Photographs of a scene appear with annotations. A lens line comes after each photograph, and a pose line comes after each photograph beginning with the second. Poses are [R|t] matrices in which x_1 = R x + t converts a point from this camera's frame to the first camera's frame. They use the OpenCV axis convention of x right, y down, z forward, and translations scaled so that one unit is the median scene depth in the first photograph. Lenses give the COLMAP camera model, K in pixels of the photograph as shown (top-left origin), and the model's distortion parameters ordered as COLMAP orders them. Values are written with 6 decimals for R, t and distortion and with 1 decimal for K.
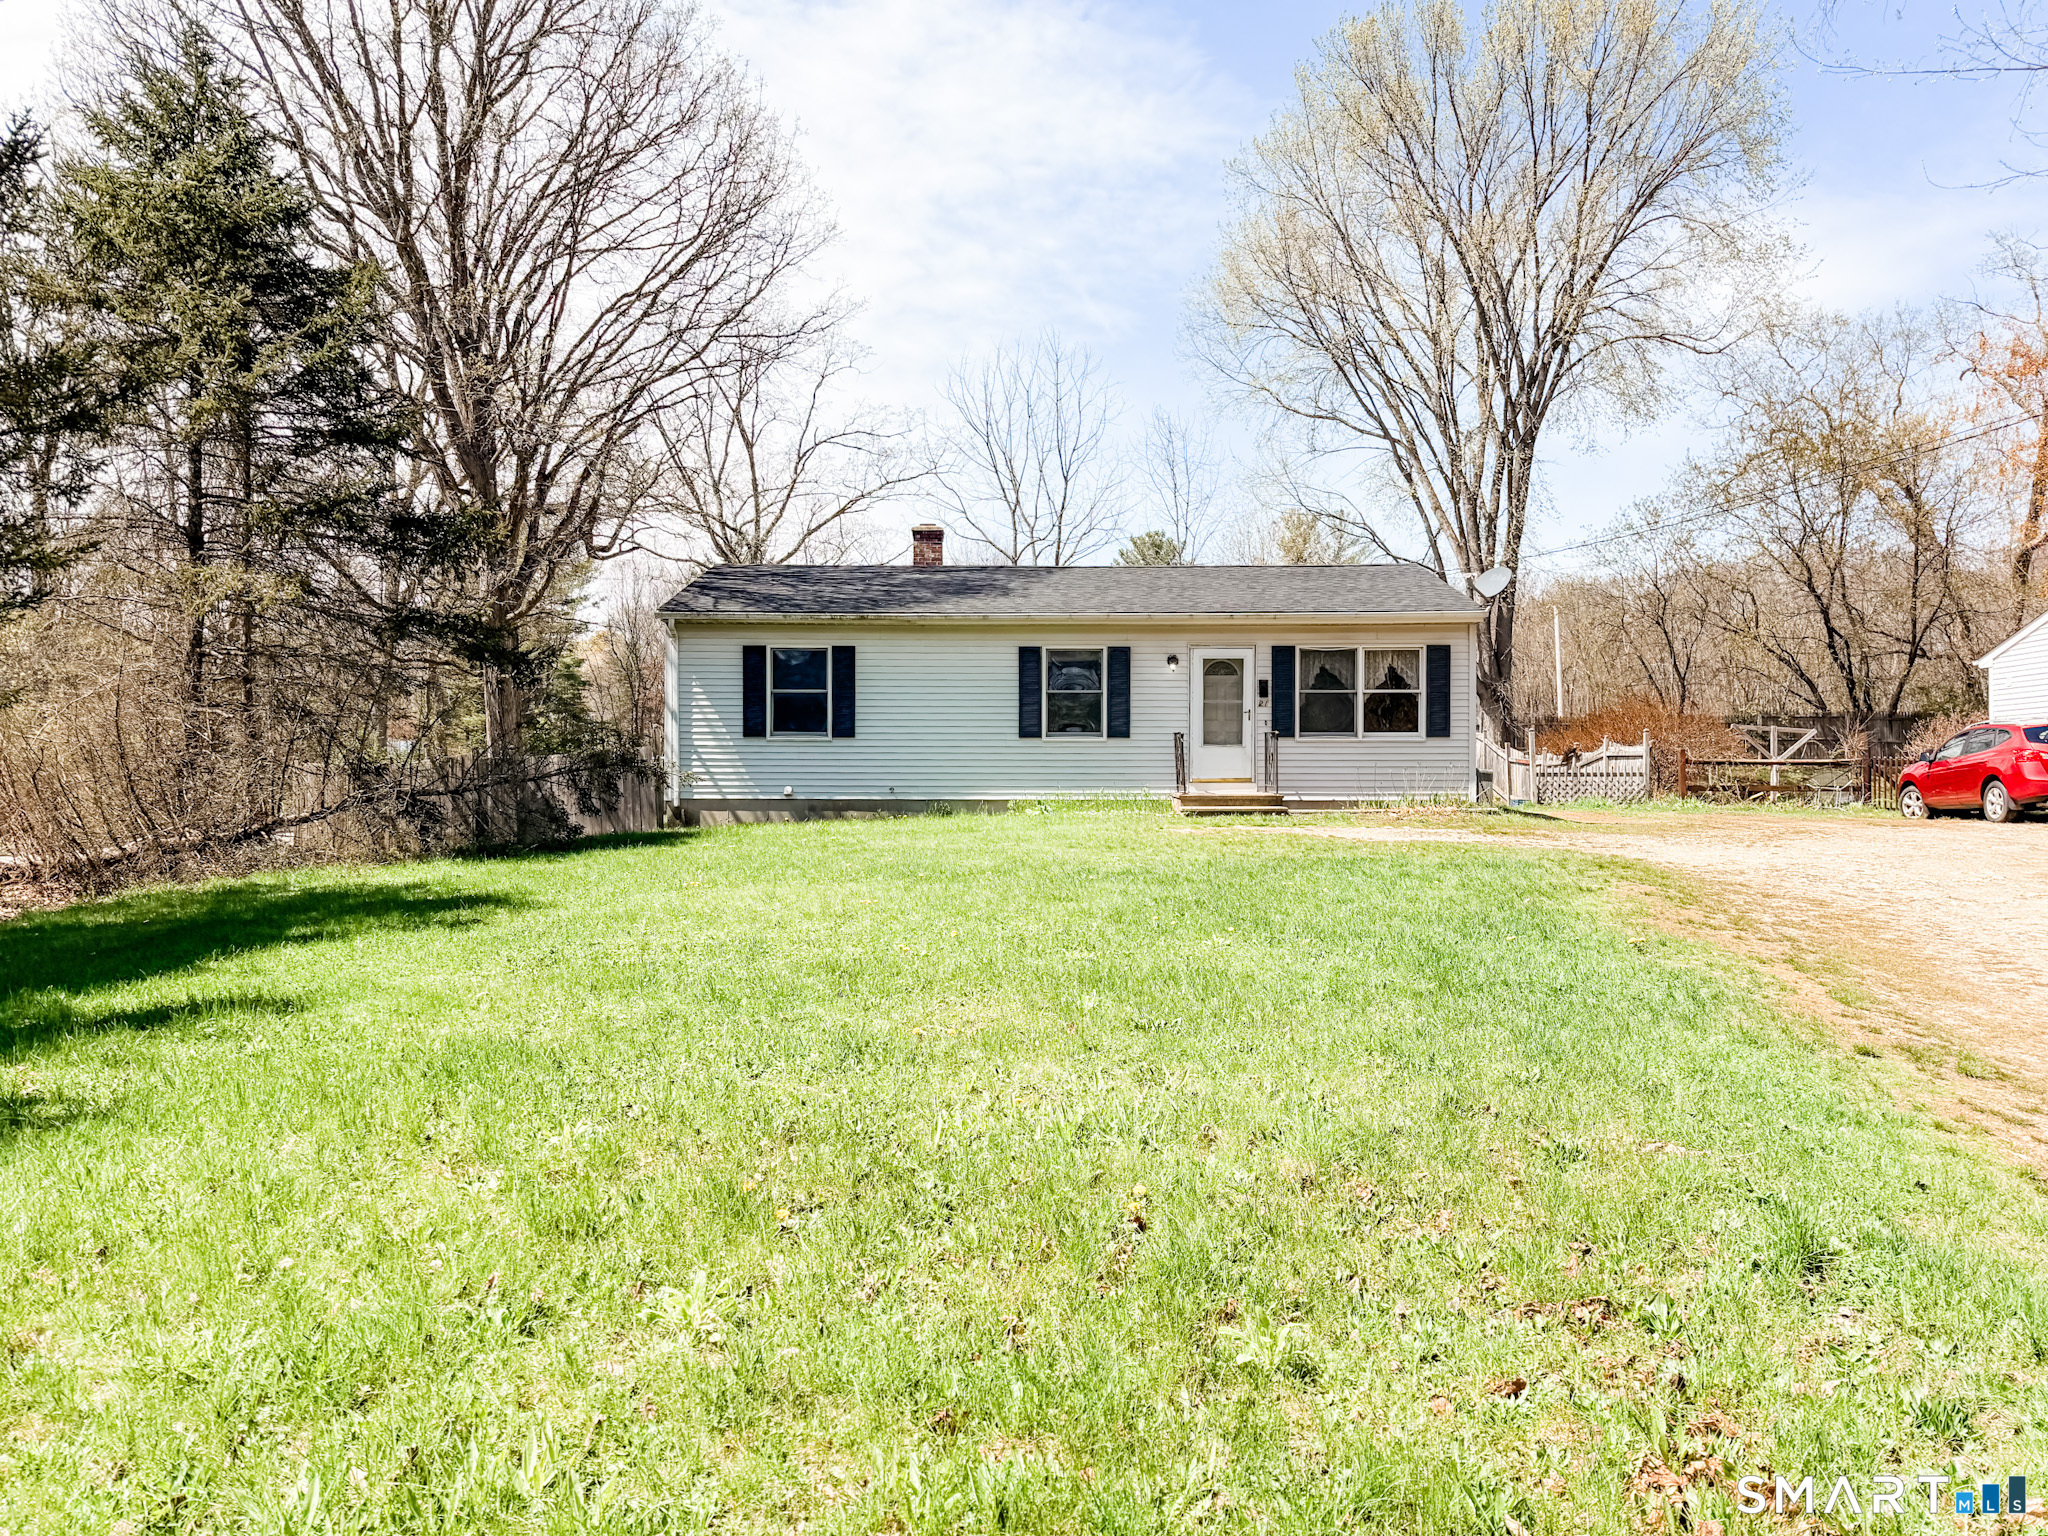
lens RADIAL K [[1429.4, 0, 1023.5], [0, 1429.4, 770.9], [0, 0, 1]] dist [0.004889, -0.001078]
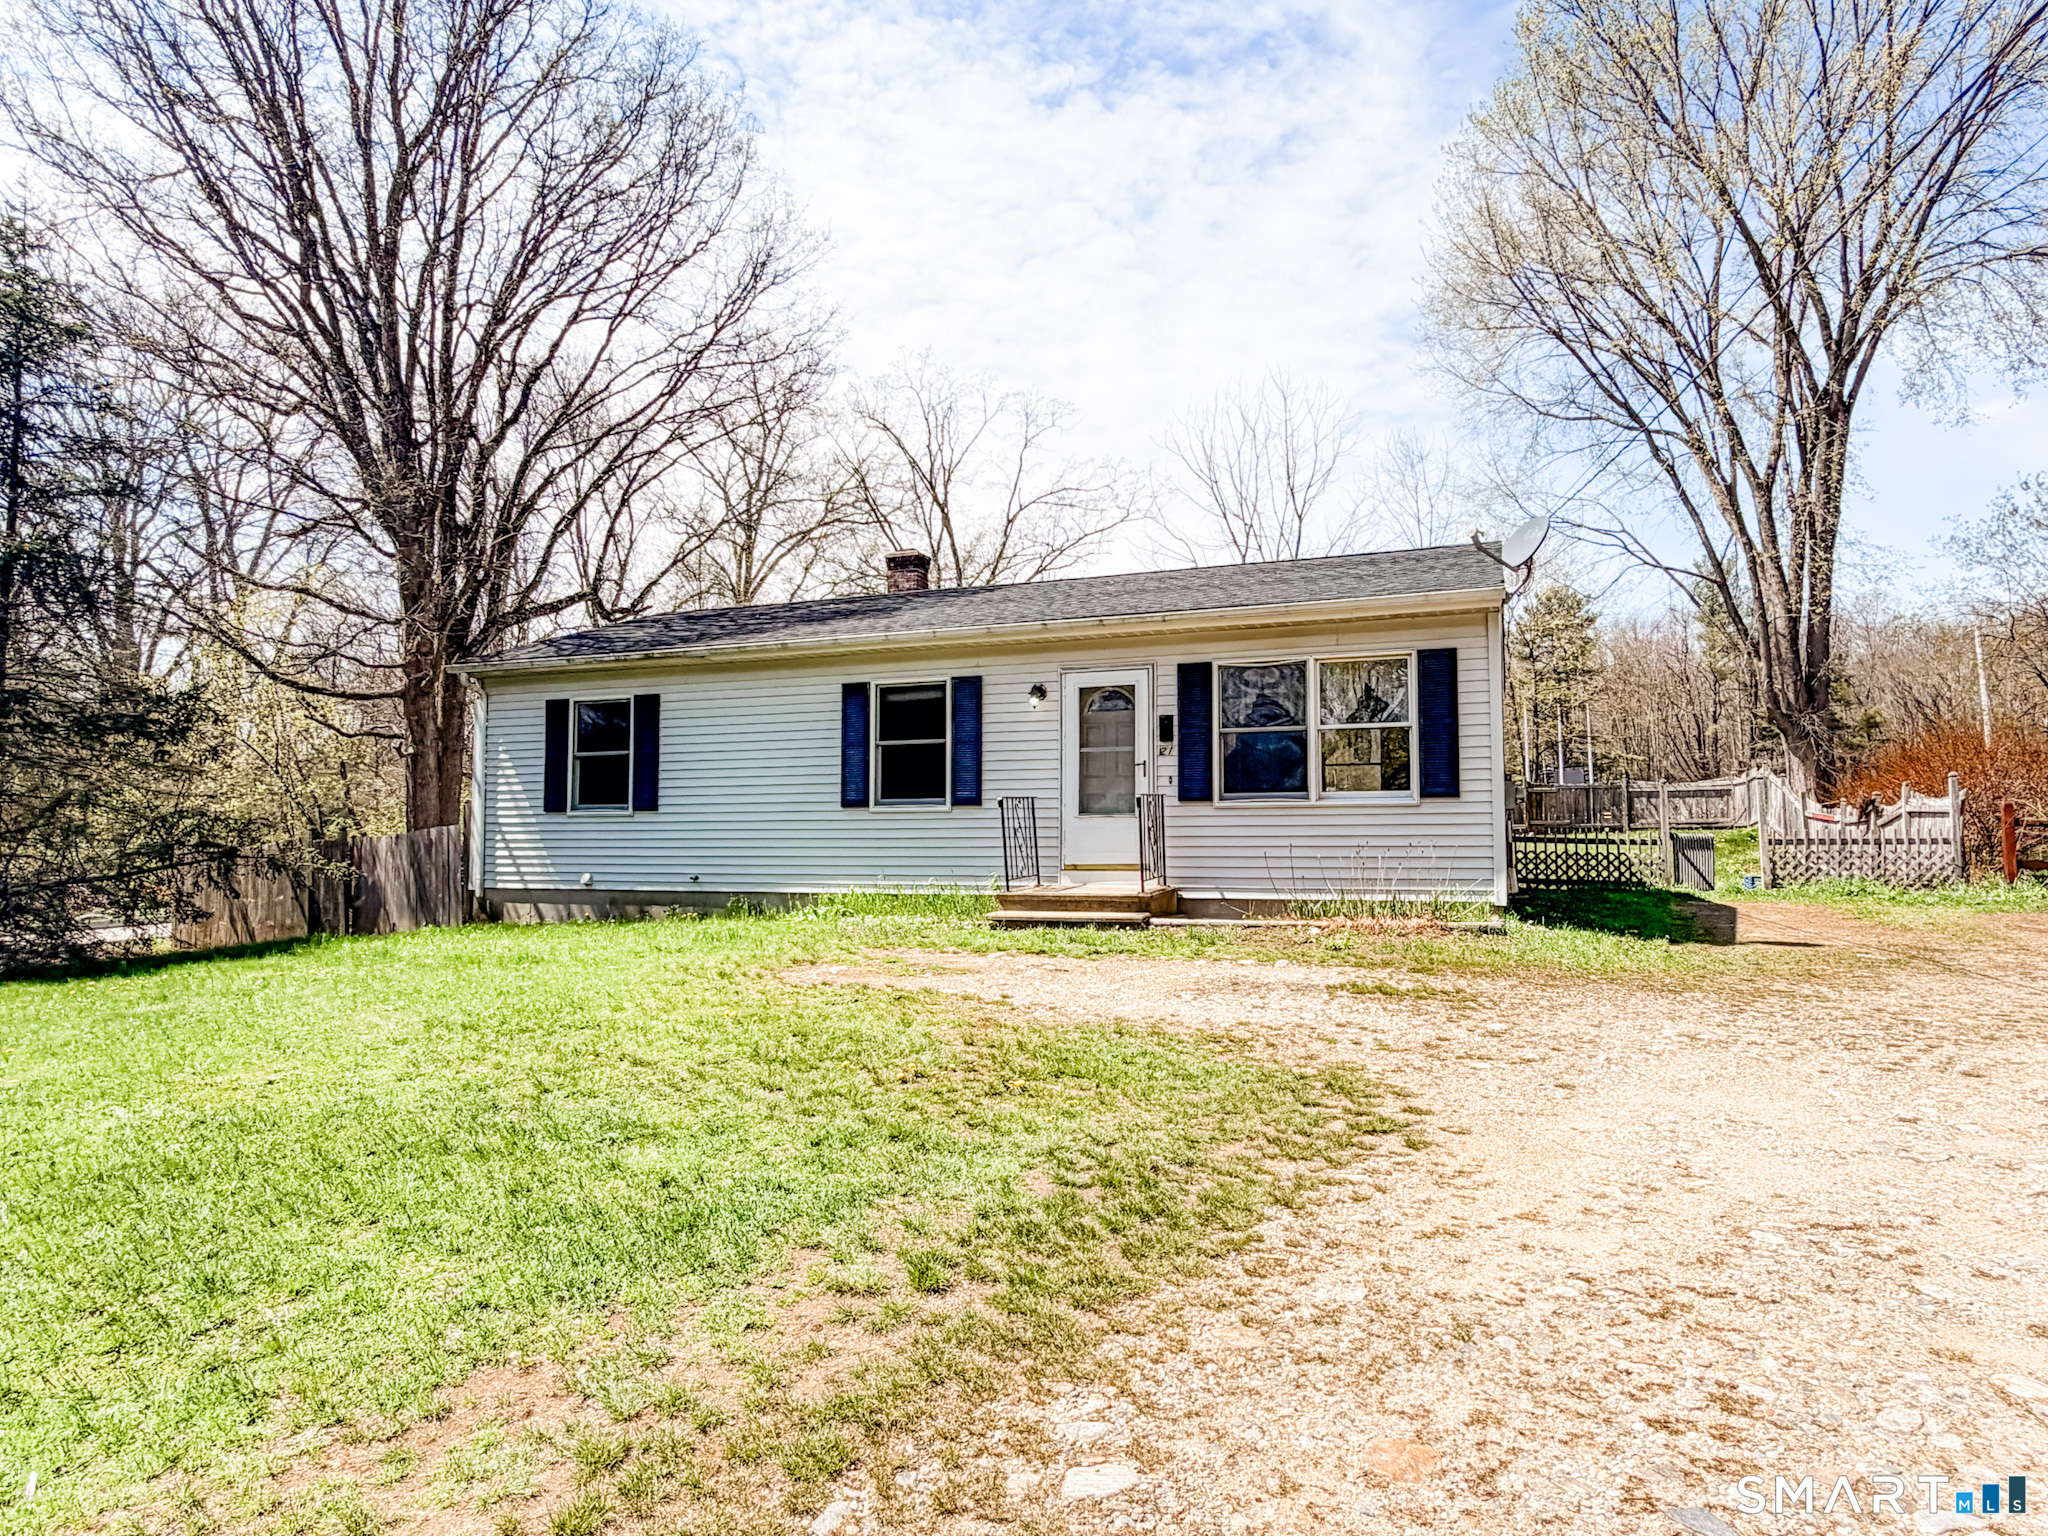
lens RADIAL K [[1214.3, 0, 1027.6], [0, 1214.3, 770.4], [0, 0, 1]] dist [-0.014776, 0.002050]
pose [[0.941309, -0.025071, -0.336613, 0.295111], [0.011483, 0.999039, -0.042298, -0.015196], [0.337350, 0.035950, 0.940693, 0.448480]]
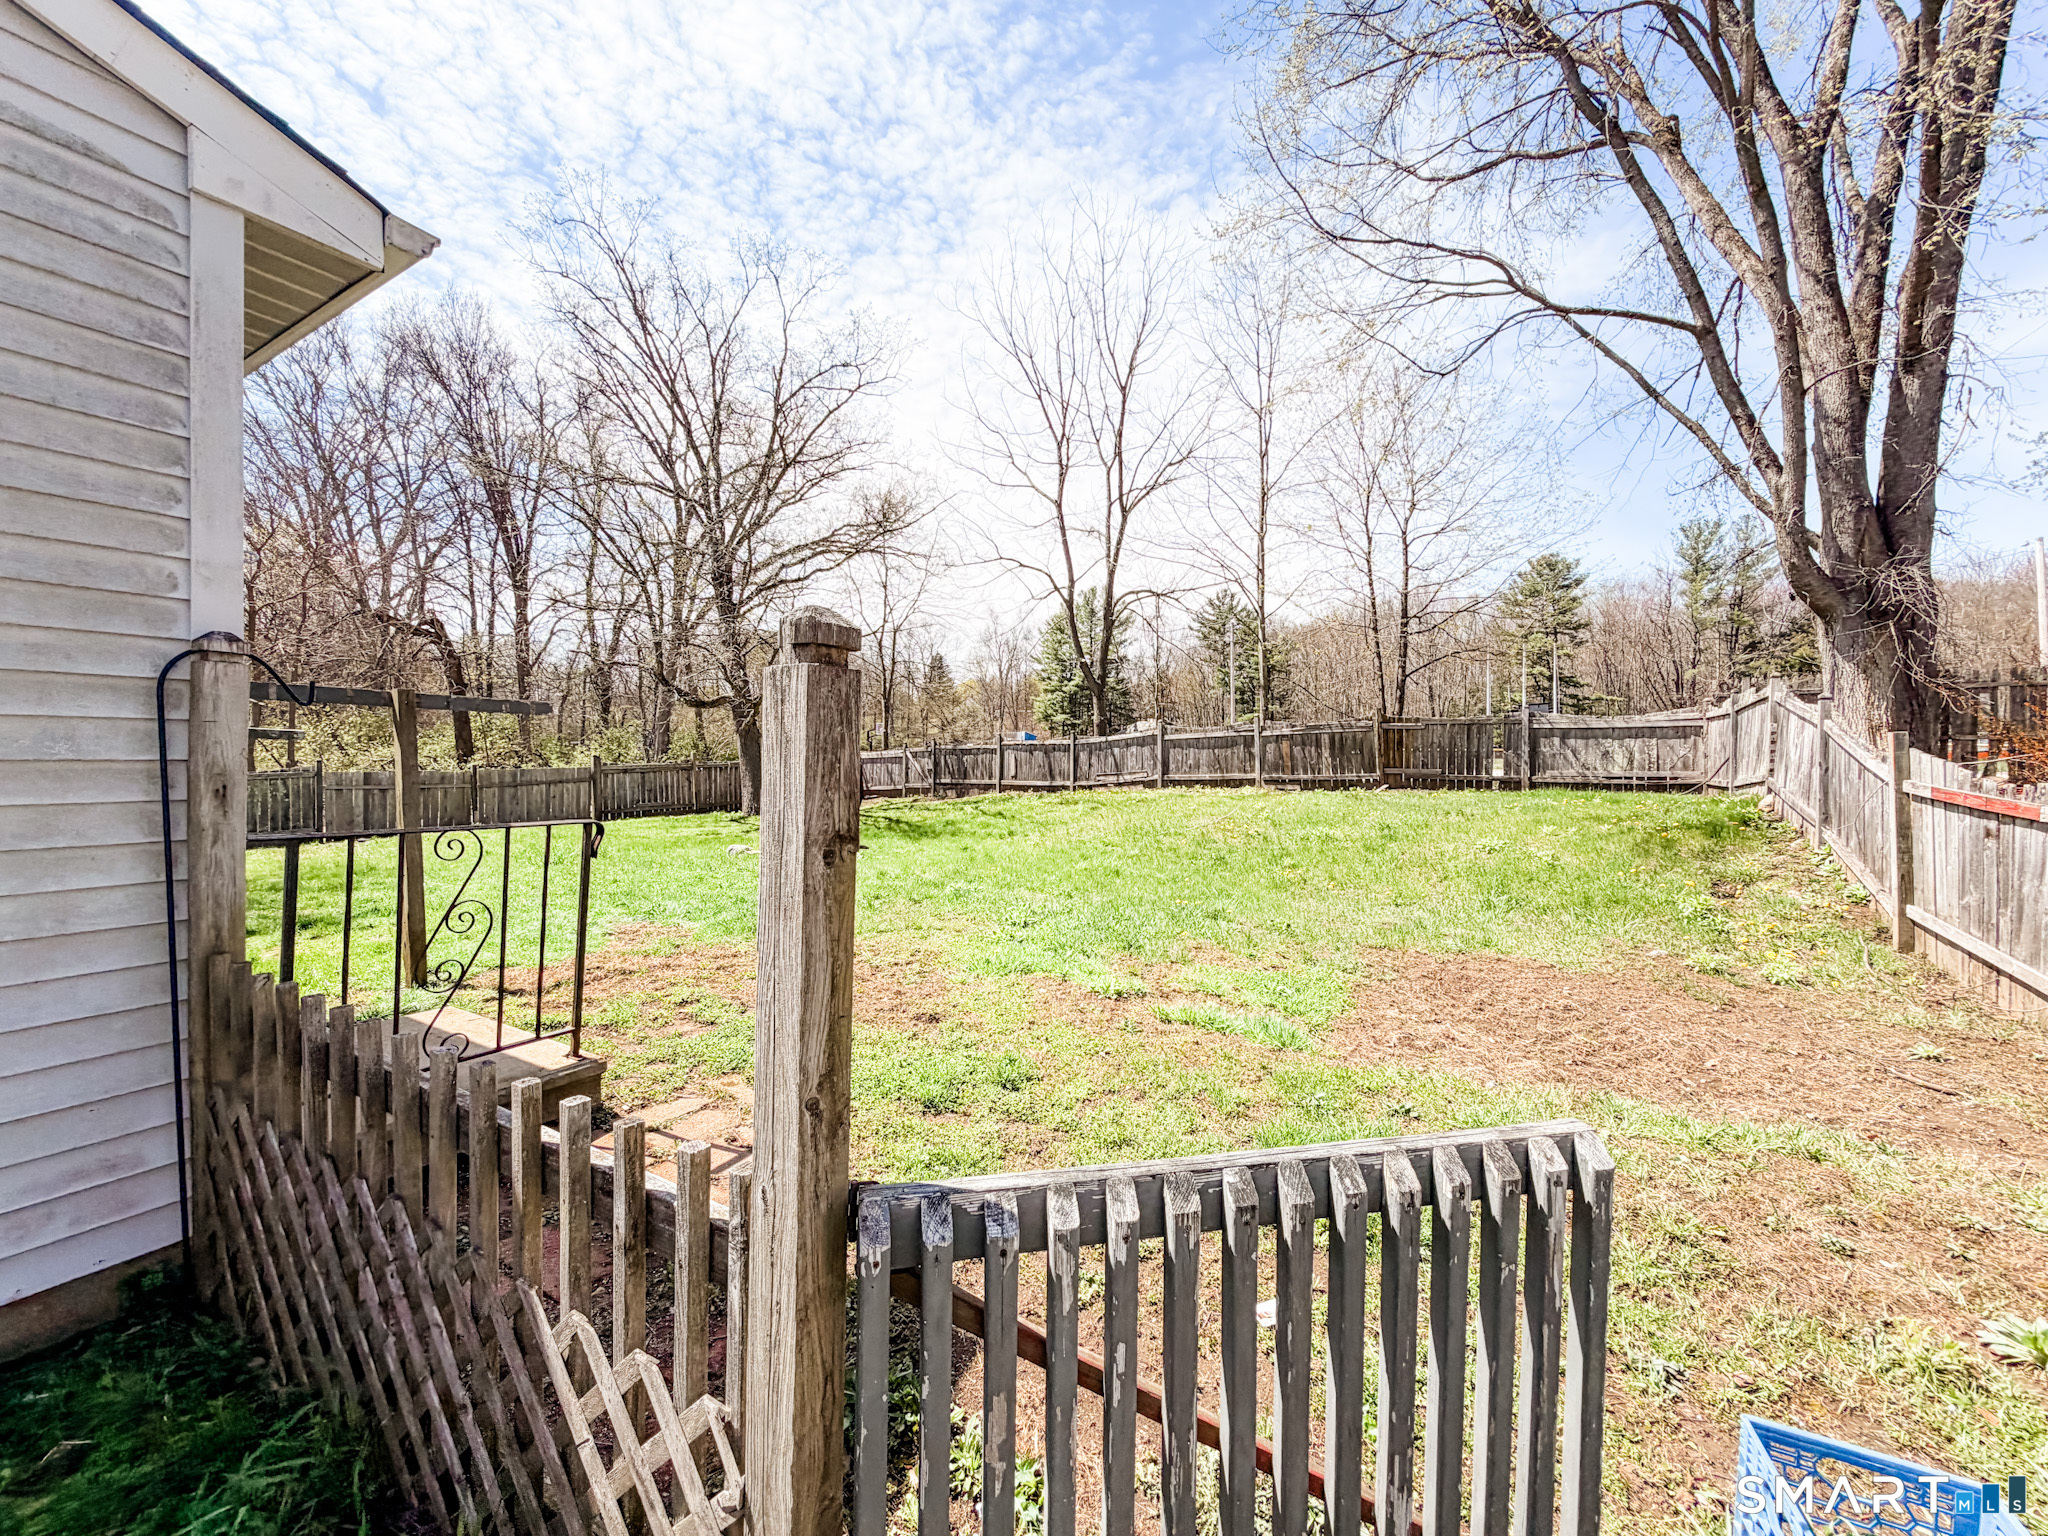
lens RADIAL K [[817.2, 0, 1020.1], [0, 817.2, 762.5], [0, 0, 1]] dist [0.000316, -0.000227]
pose [[0.870186, 0.007541, -0.492666, 0.466197], [0.002841, 0.999789, 0.020321, -0.031578], [0.492716, -0.019083, 0.869981, 1.355558]]
